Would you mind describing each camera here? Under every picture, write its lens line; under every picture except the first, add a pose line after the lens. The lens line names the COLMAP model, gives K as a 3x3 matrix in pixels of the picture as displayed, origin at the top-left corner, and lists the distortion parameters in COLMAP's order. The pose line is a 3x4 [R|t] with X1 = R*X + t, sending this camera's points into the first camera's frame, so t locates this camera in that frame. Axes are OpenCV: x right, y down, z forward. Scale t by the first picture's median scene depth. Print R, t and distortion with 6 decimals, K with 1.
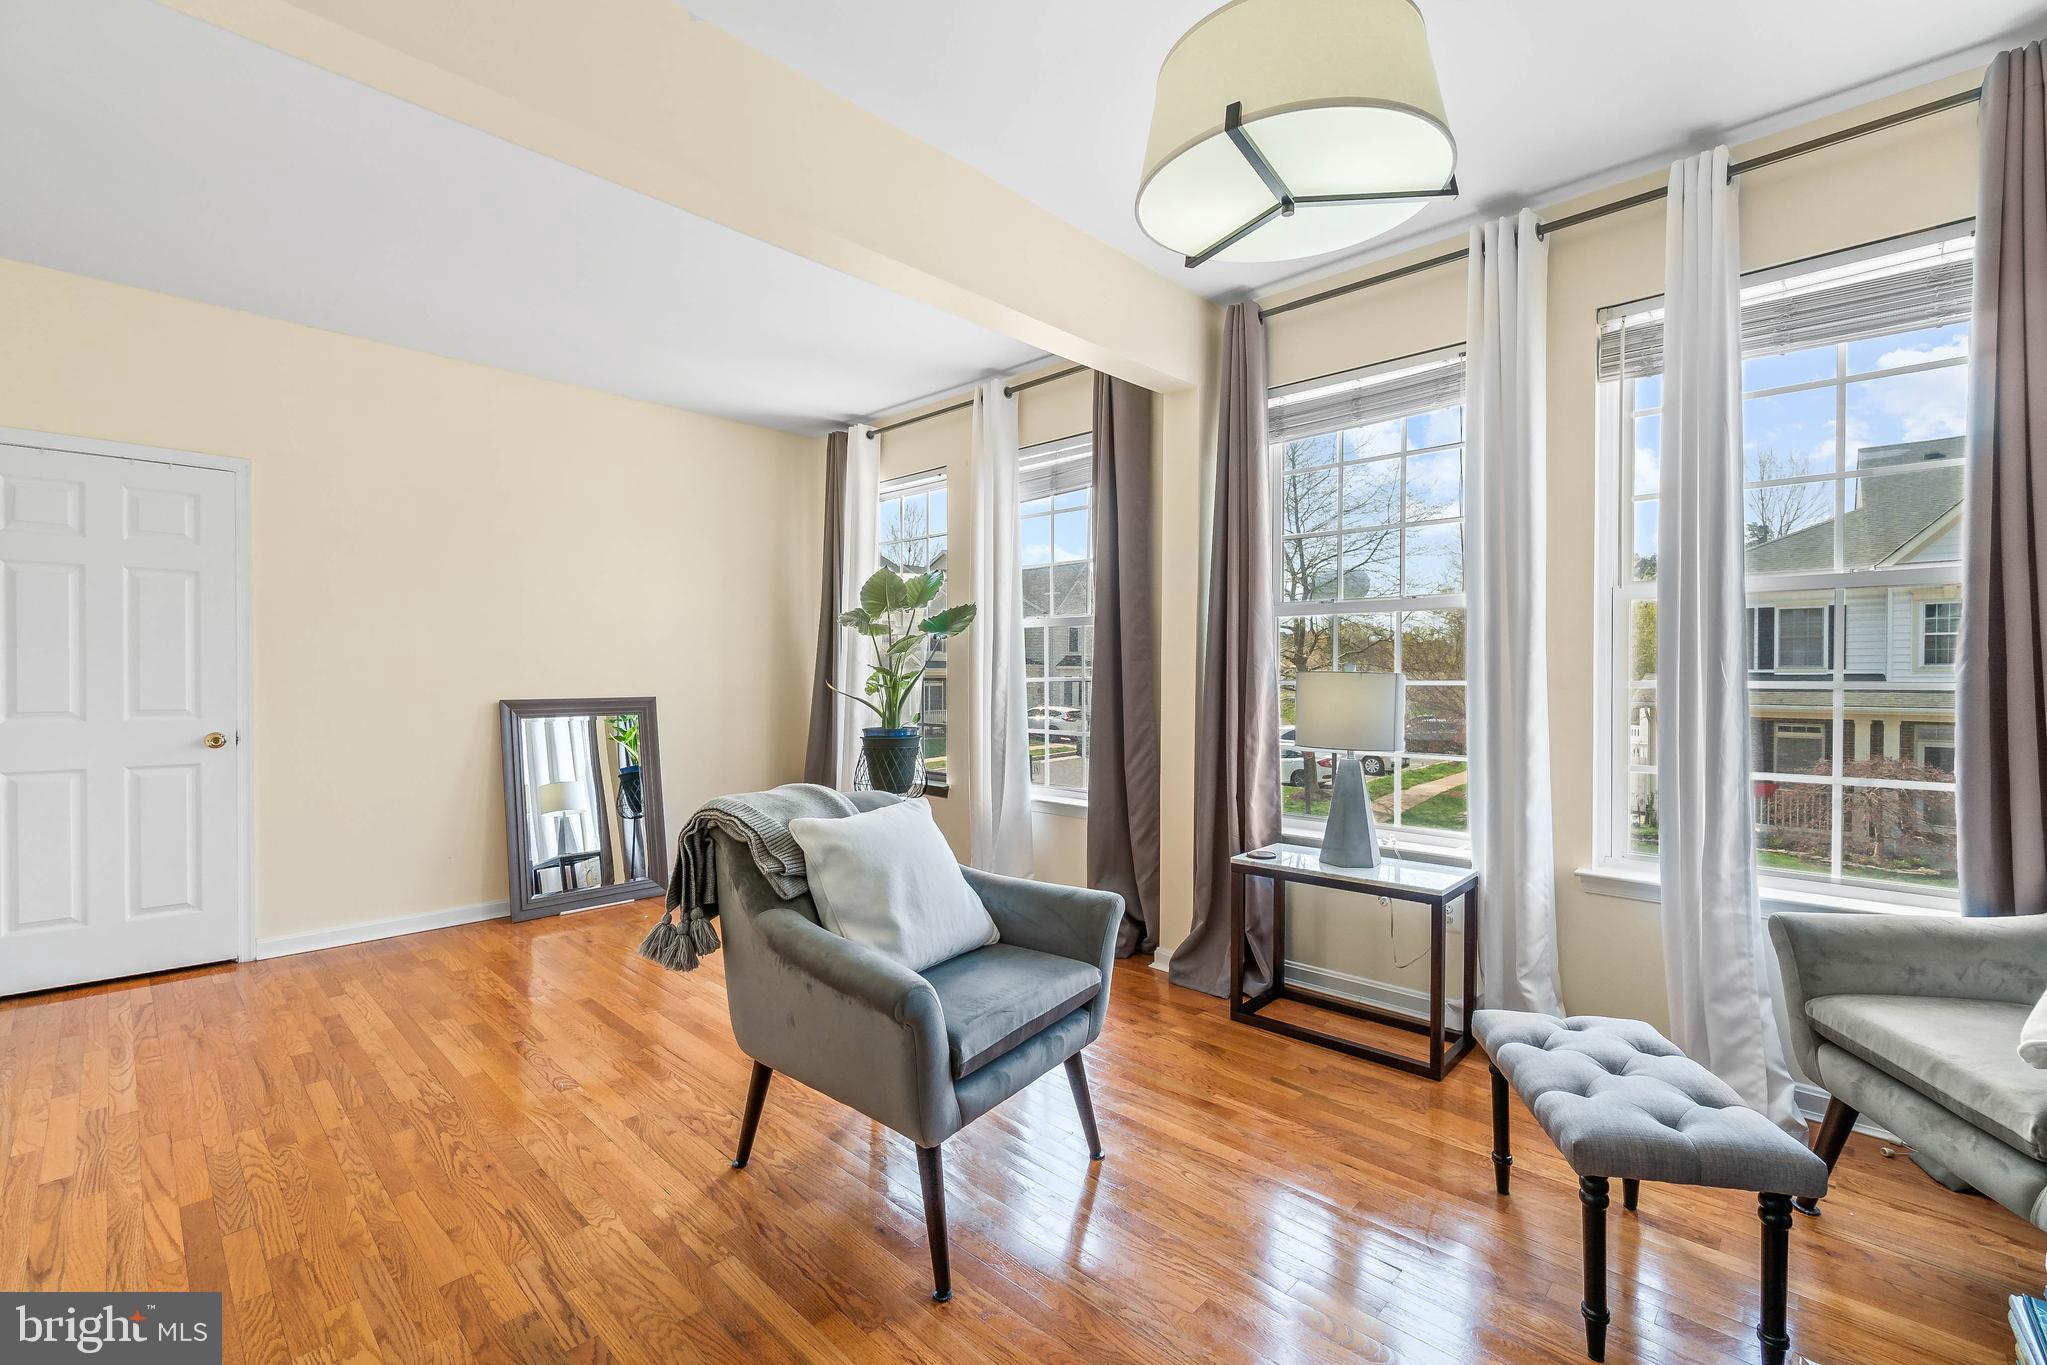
lens RADIAL K [[884.2, 0, 1020.5], [0, 884.2, 678.4], [0, 0, 1]] dist [-0.007607, 0.003333]
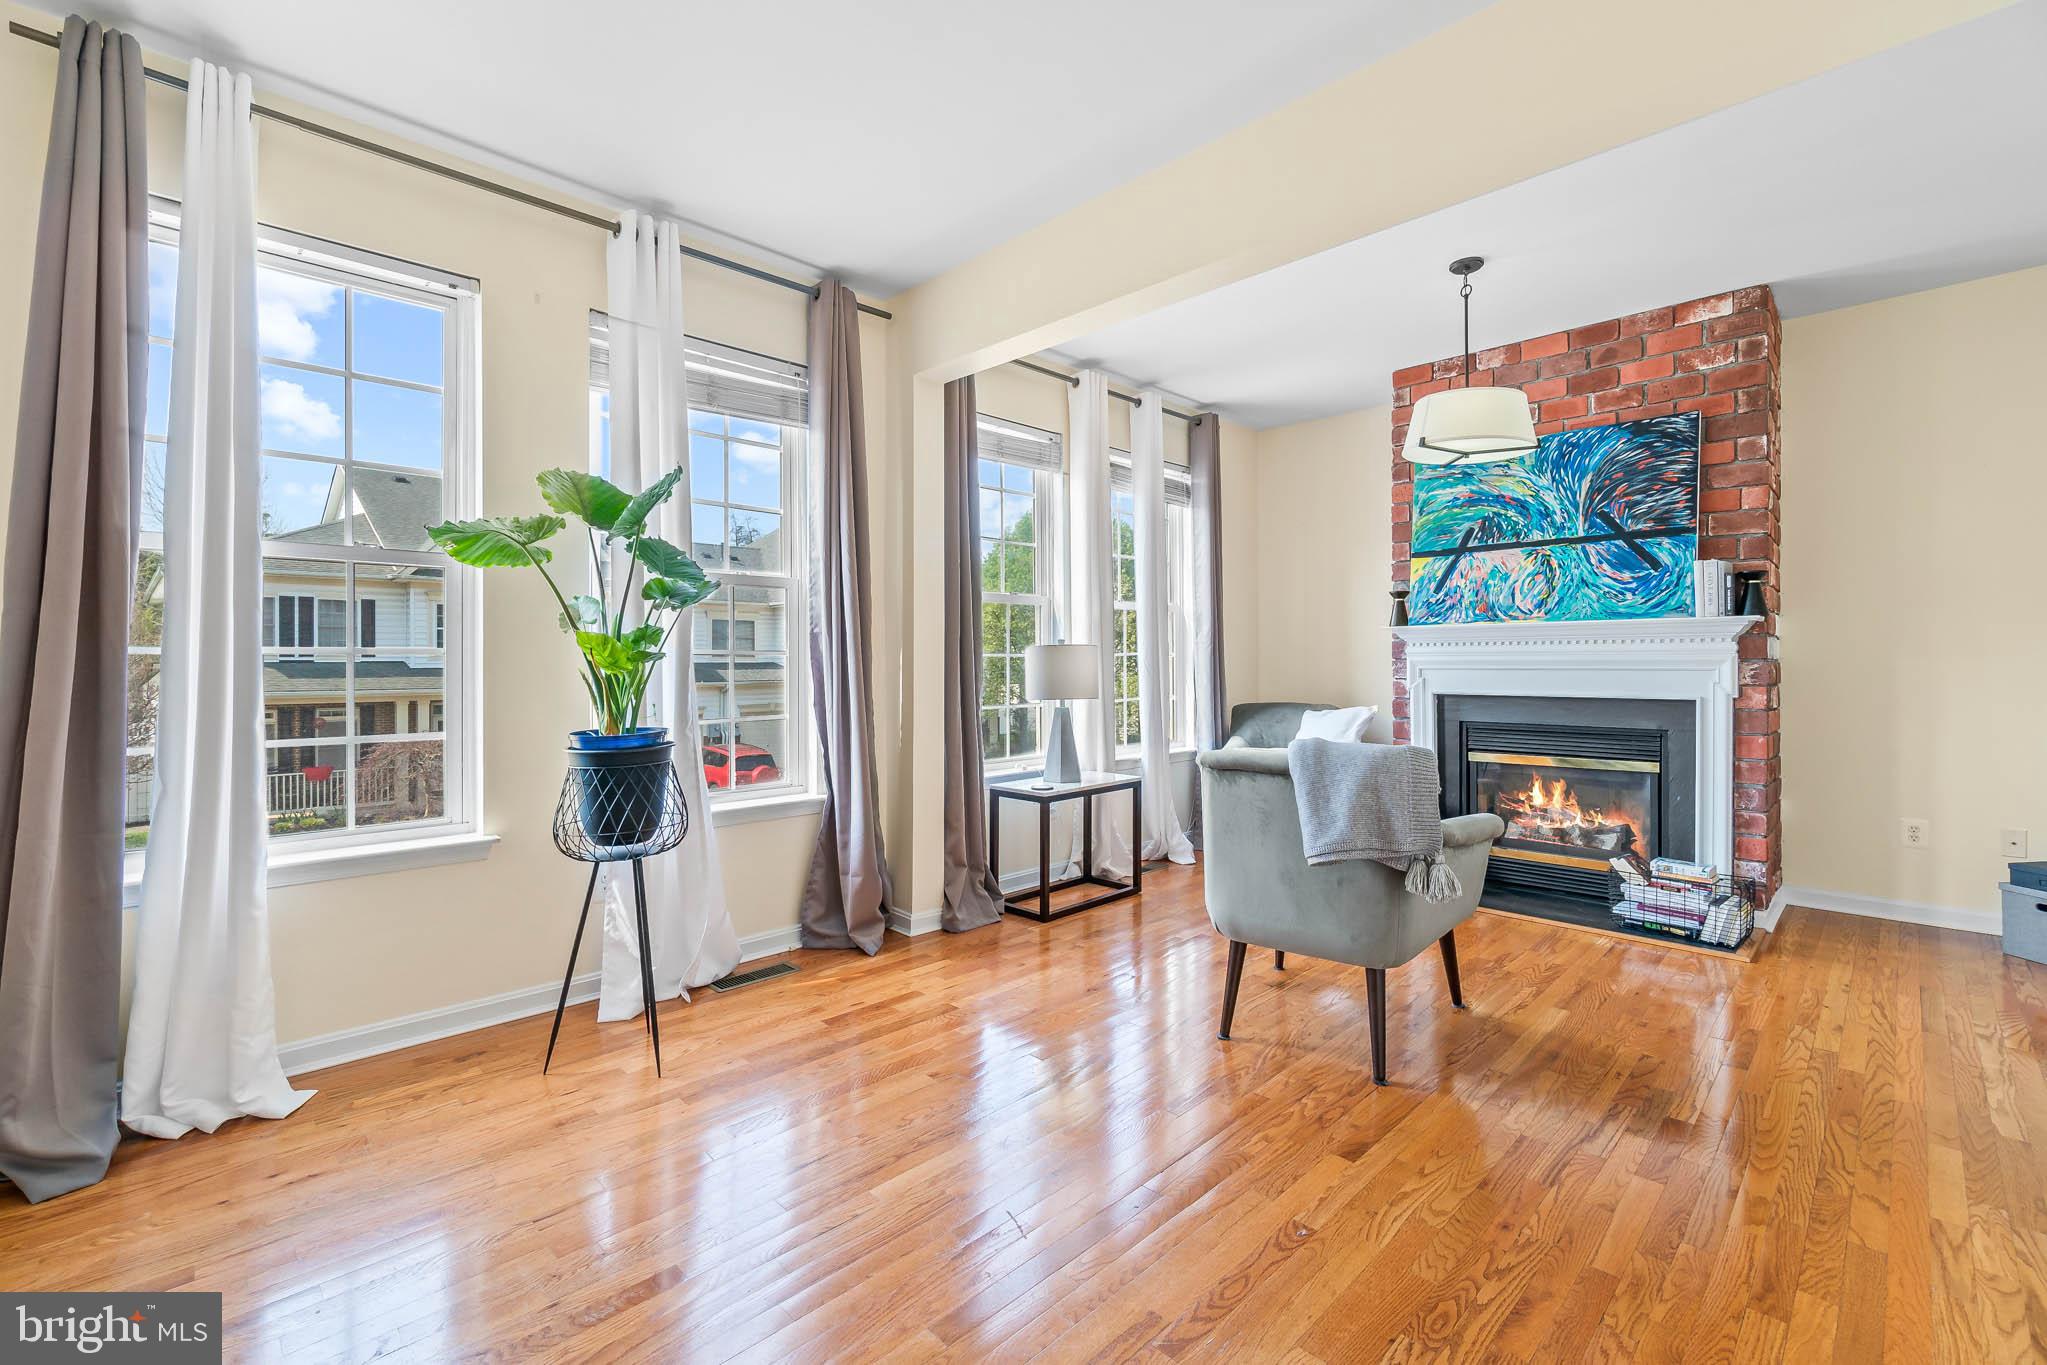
lens RADIAL K [[884.2, 0, 1013.2], [0, 884.2, 667.9], [0, 0, 1]] dist [-0.007607, 0.003333]
pose [[0.020813, -0.007353, 0.999756, -1.251098], [0.009068, 0.999933, 0.007166, 0.020037], [-0.999742, 0.008916, 0.020878, 1.257650]]
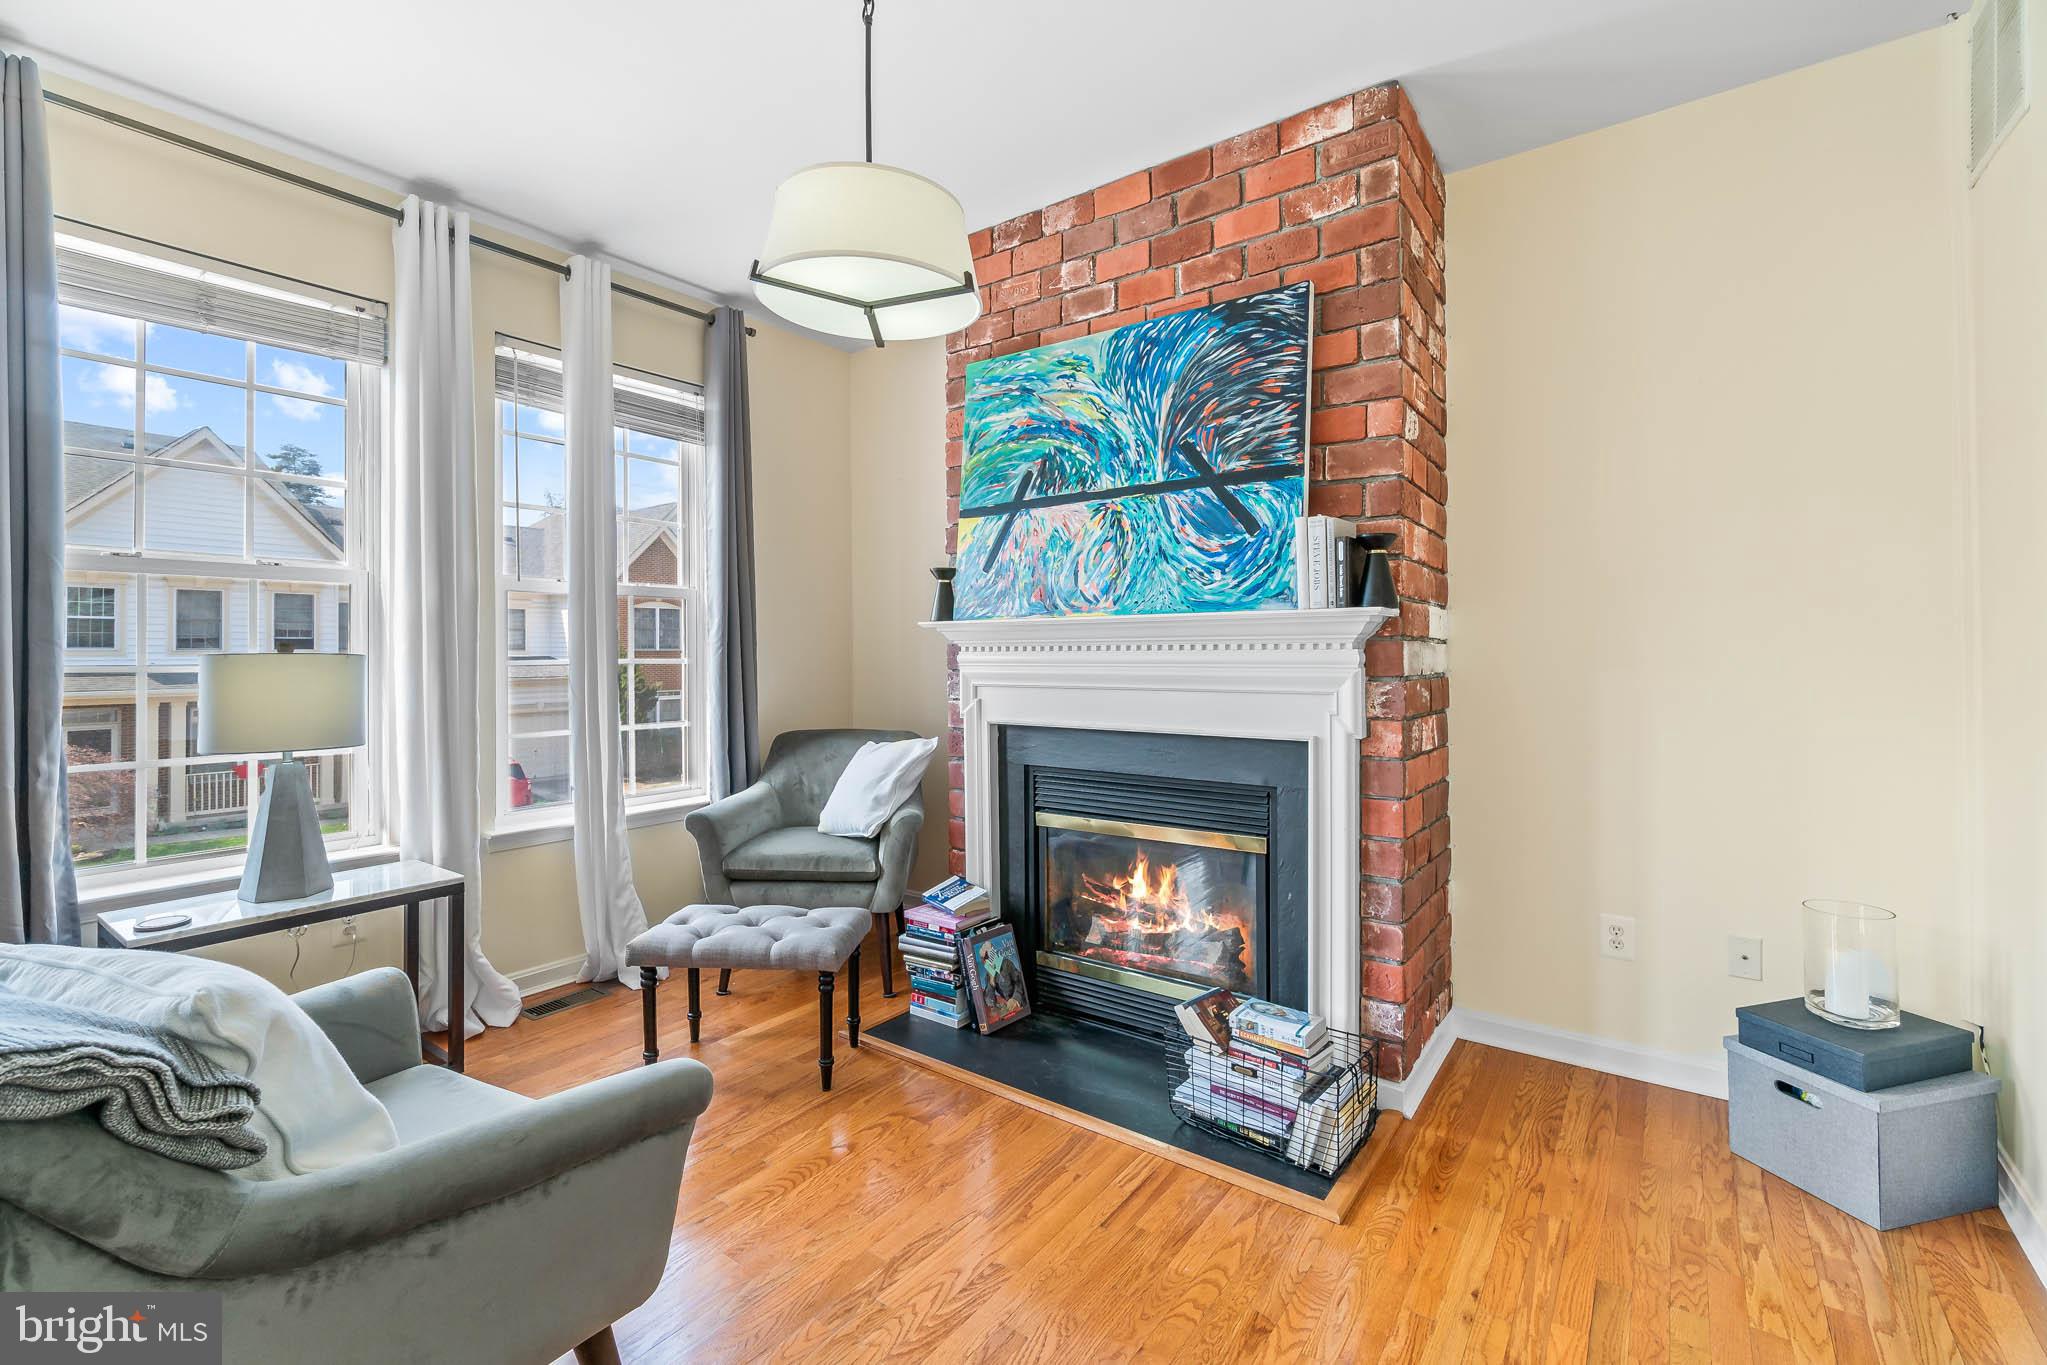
lens RADIAL K [[884.2, 0, 1023.4], [0, 884.2, 650.8], [0, 0, 1]] dist [-0.007607, 0.003333]
pose [[-0.134861, 0.003189, 0.990859, -0.592112], [0.010270, 0.999946, -0.001821, -0.003169], [-0.990811, 0.009931, -0.134887, 0.522428]]
